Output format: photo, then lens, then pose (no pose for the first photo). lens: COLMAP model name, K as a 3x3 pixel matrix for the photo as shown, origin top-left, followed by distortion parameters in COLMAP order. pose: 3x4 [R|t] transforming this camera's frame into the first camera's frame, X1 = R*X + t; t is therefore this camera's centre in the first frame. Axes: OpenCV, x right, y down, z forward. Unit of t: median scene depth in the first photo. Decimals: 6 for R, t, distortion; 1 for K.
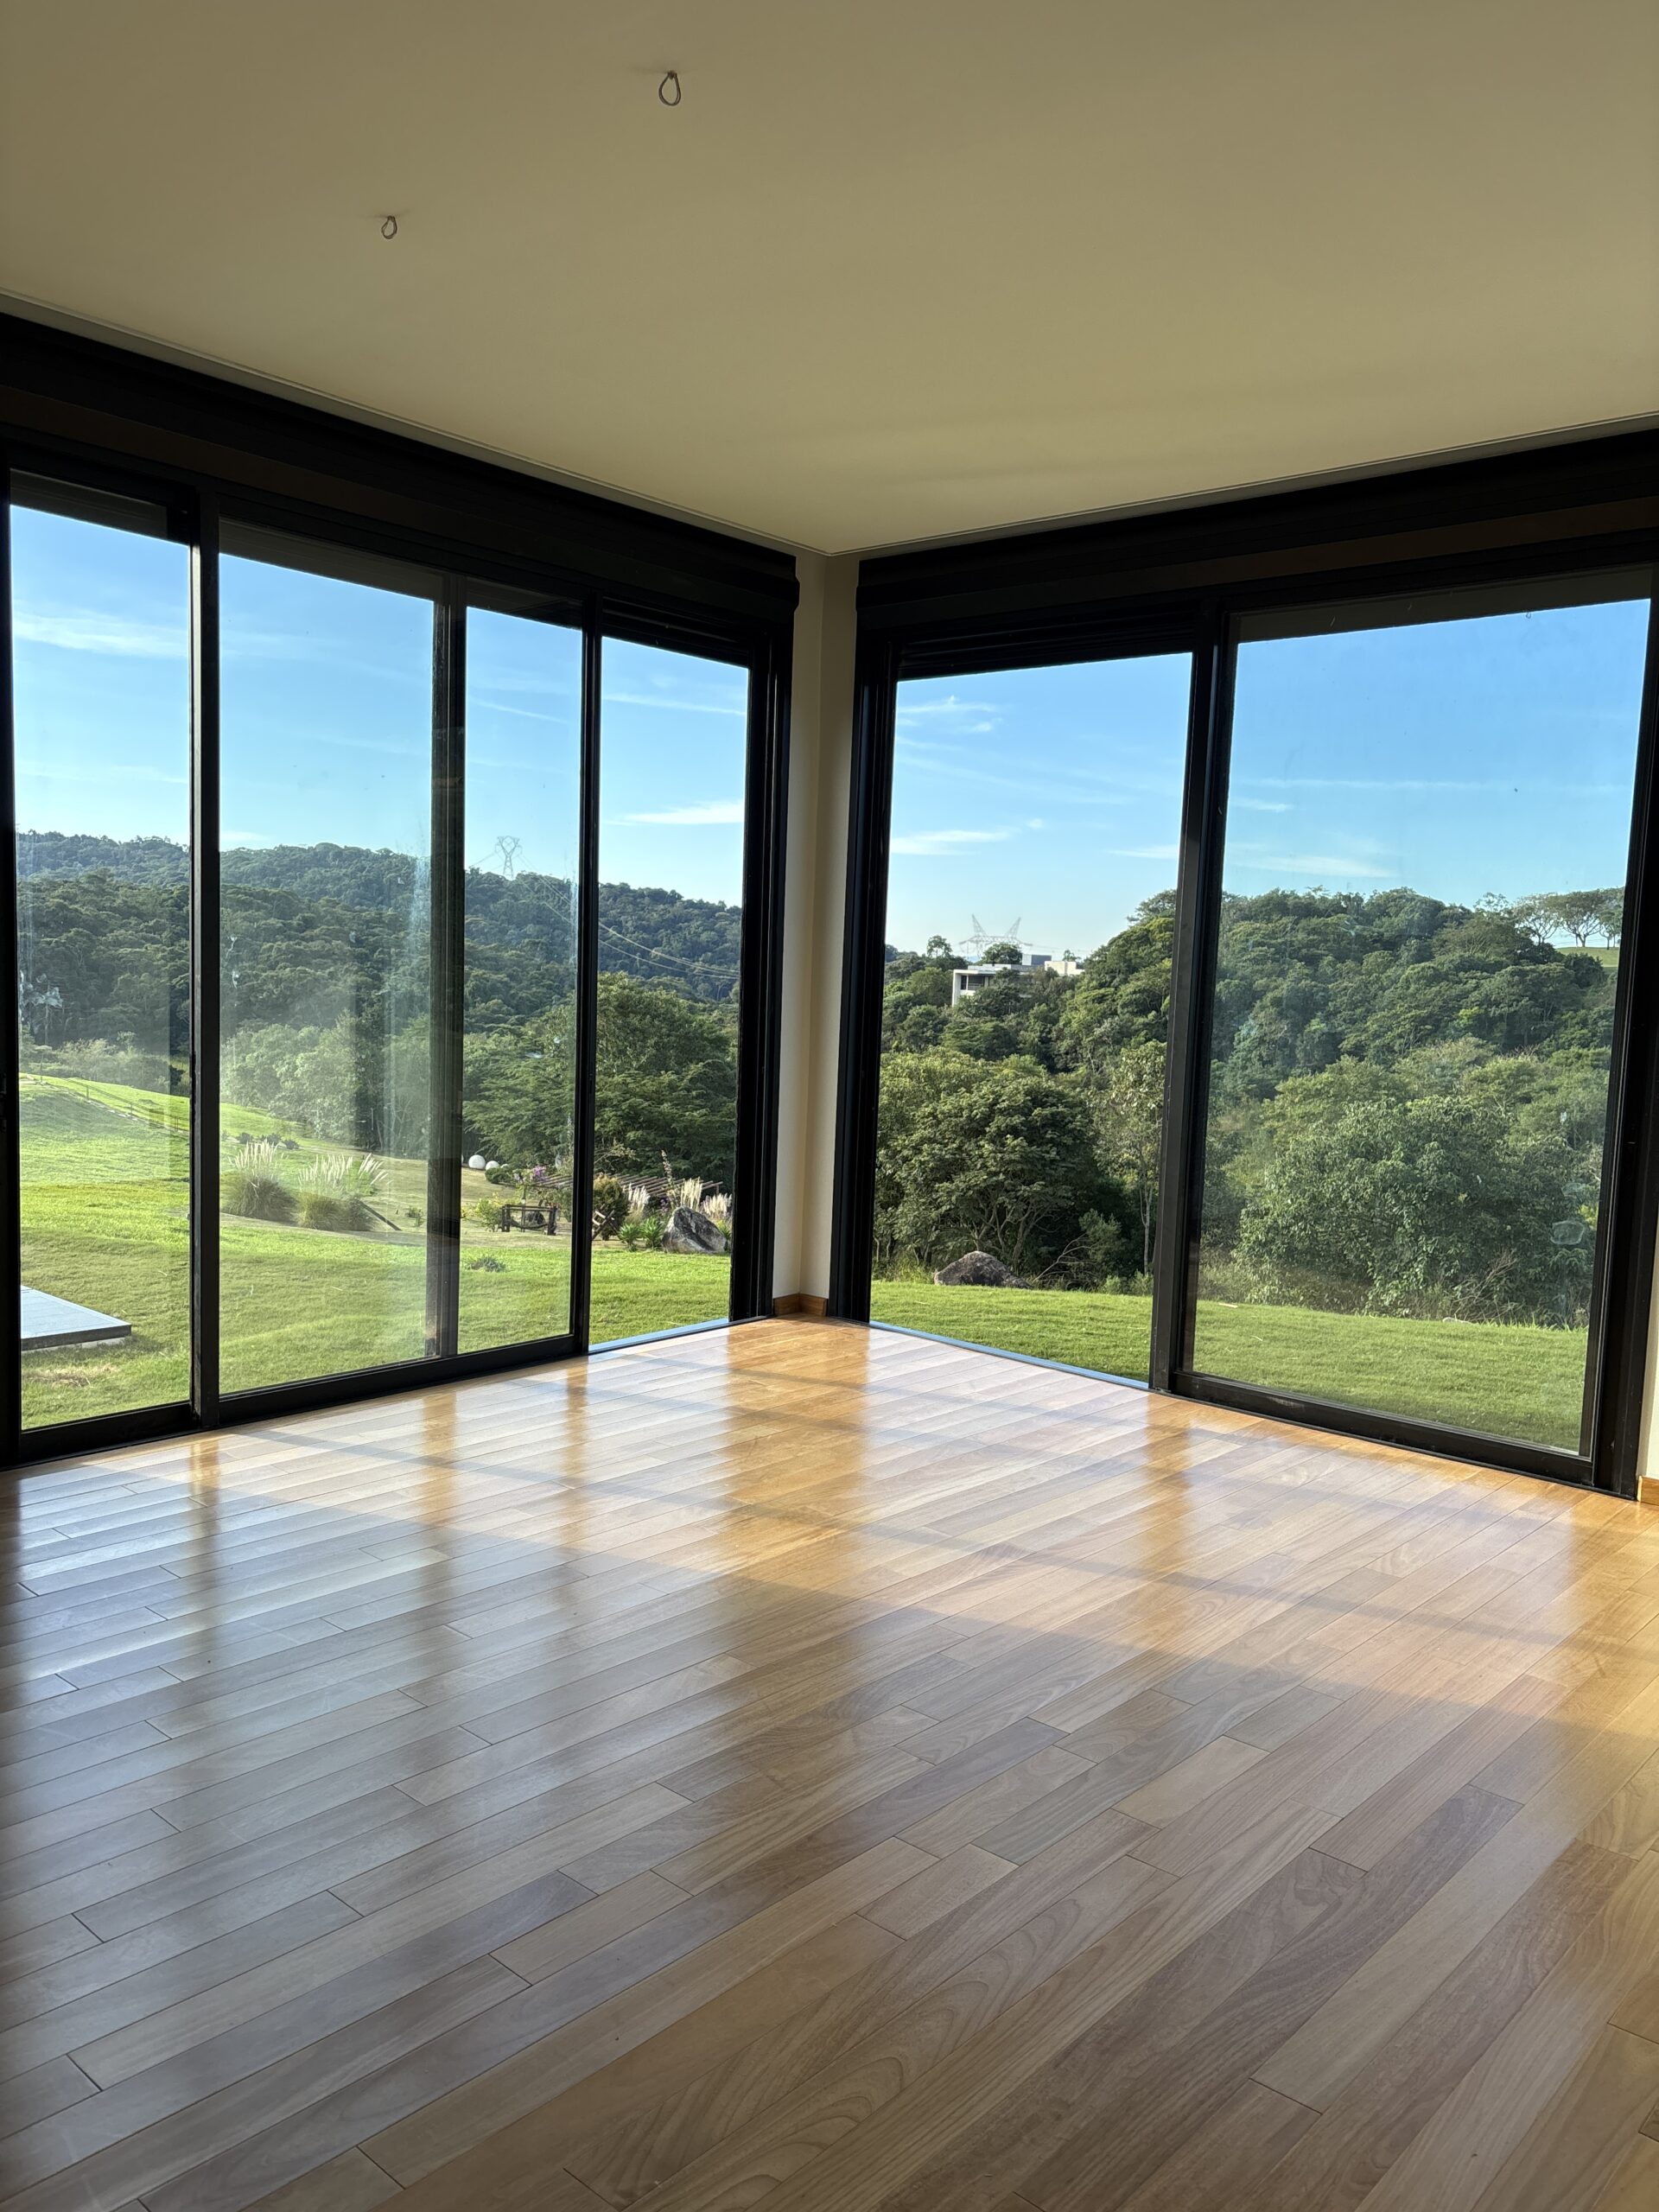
lens RADIAL K [[1697.8, 0, 822.7], [0, 1697.8, 1105.8], [0, 0, 1]] dist [0.070572, -0.056941]
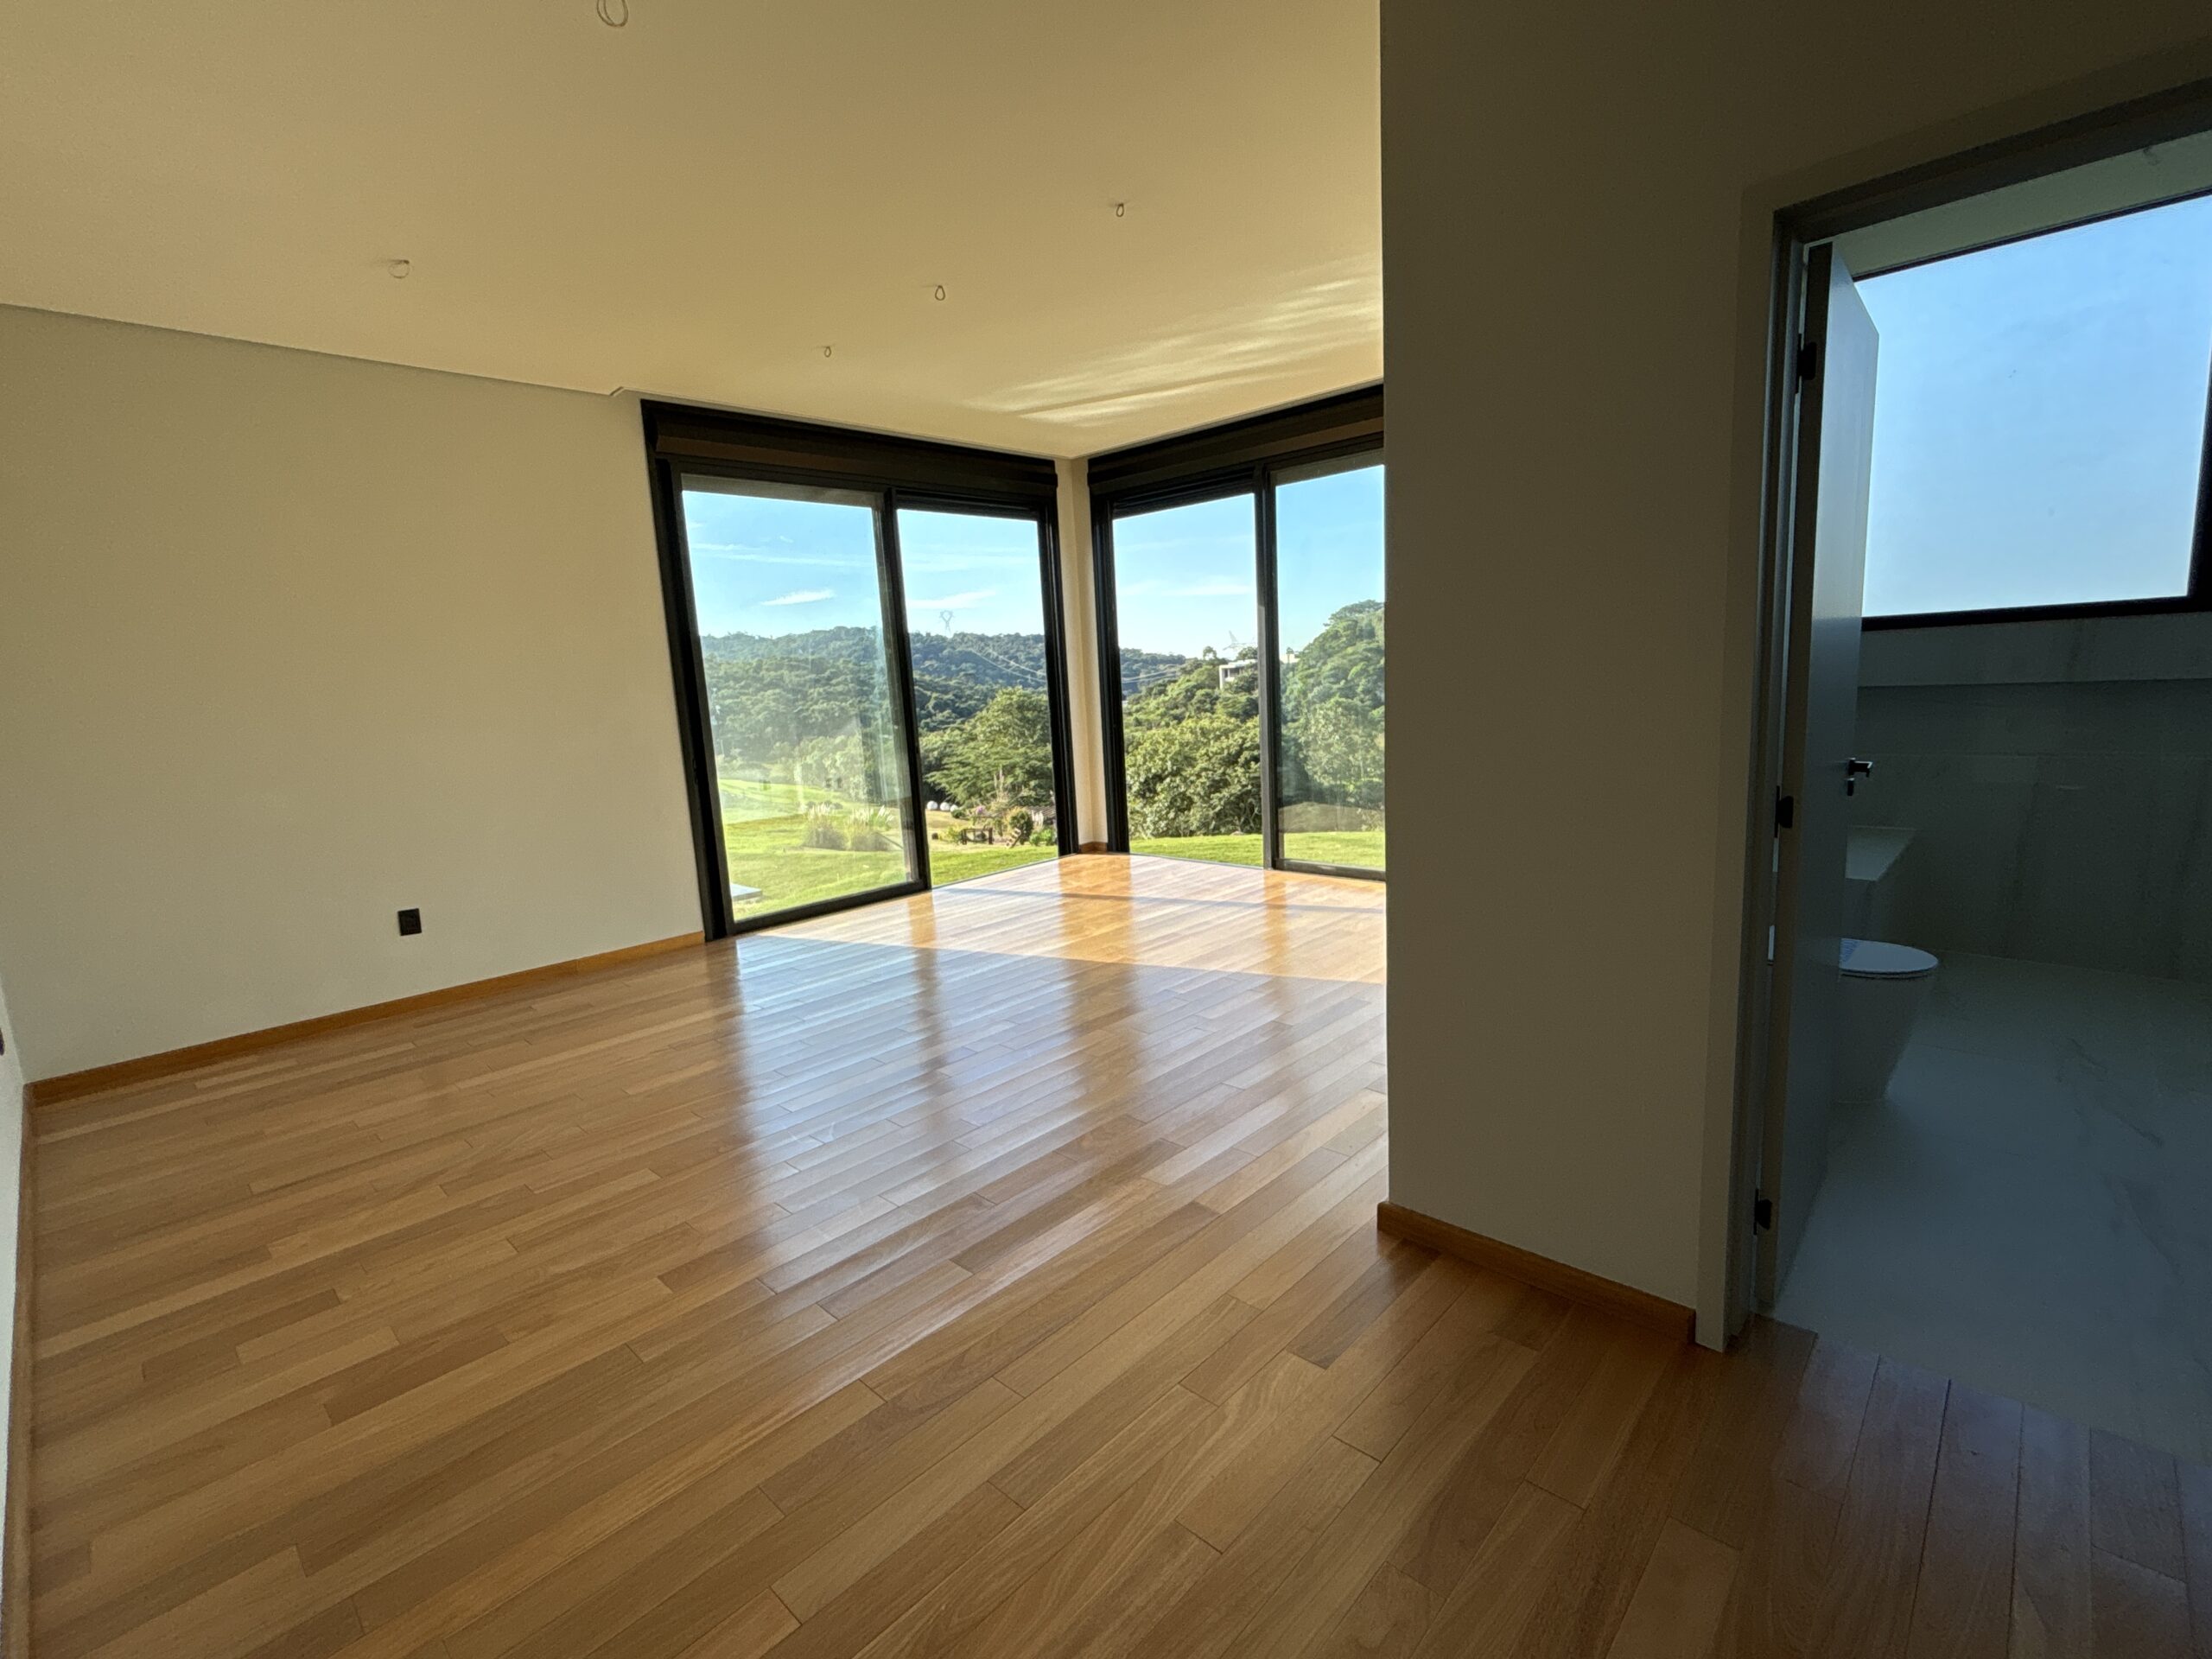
lens RADIAL K [[1028.2, 0, 1100.0], [0, 1028.2, 832.0], [0, 0, 1]] dist [0.000392, 0.001076]
pose [[0.994847, -0.085073, -0.055149, 0.062168], [0.088761, 0.993710, 0.068271, 0.021230], [0.048994, -0.072815, 0.996141, -0.180835]]
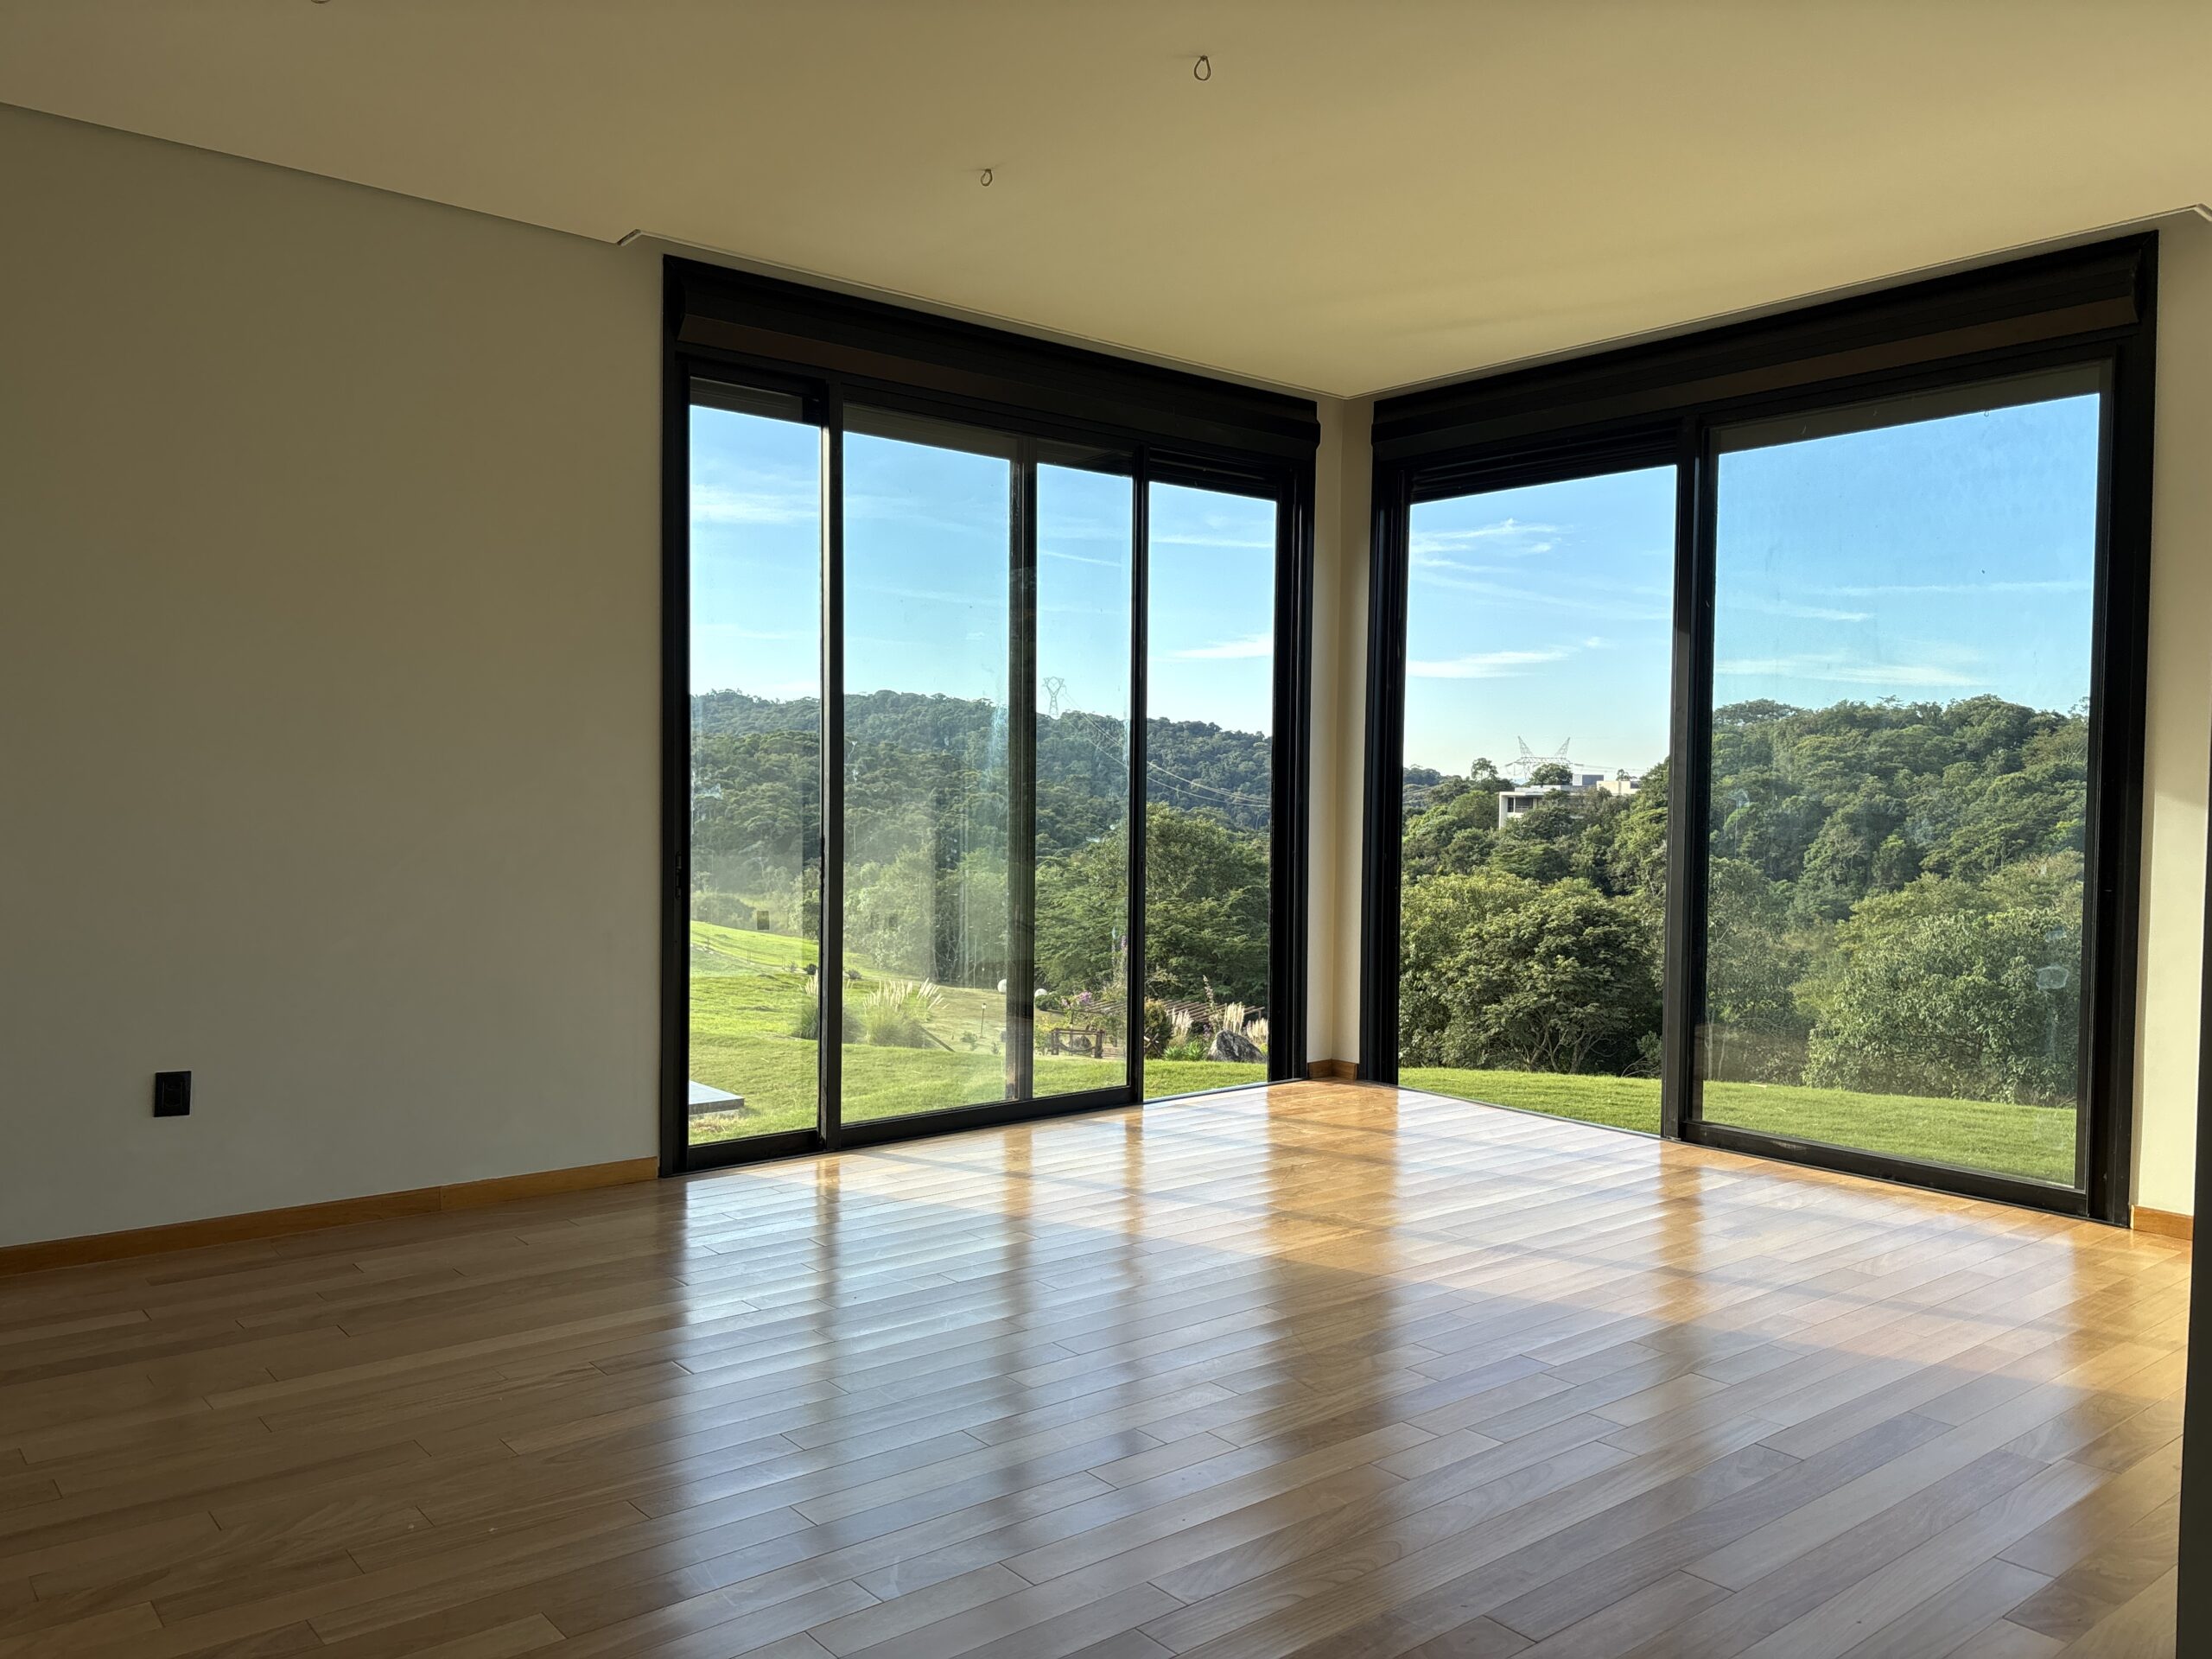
lens RADIAL K [[1697.8, 0, 1098.7], [0, 1697.8, 823.8], [0, 0, 1]] dist [0.070572, -0.056941]
pose [[0.987700, -0.020756, -0.154974, 0.011055], [0.010377, 0.997666, -0.067486, 0.033005], [0.156013, 0.065048, 0.985611, -0.120288]]
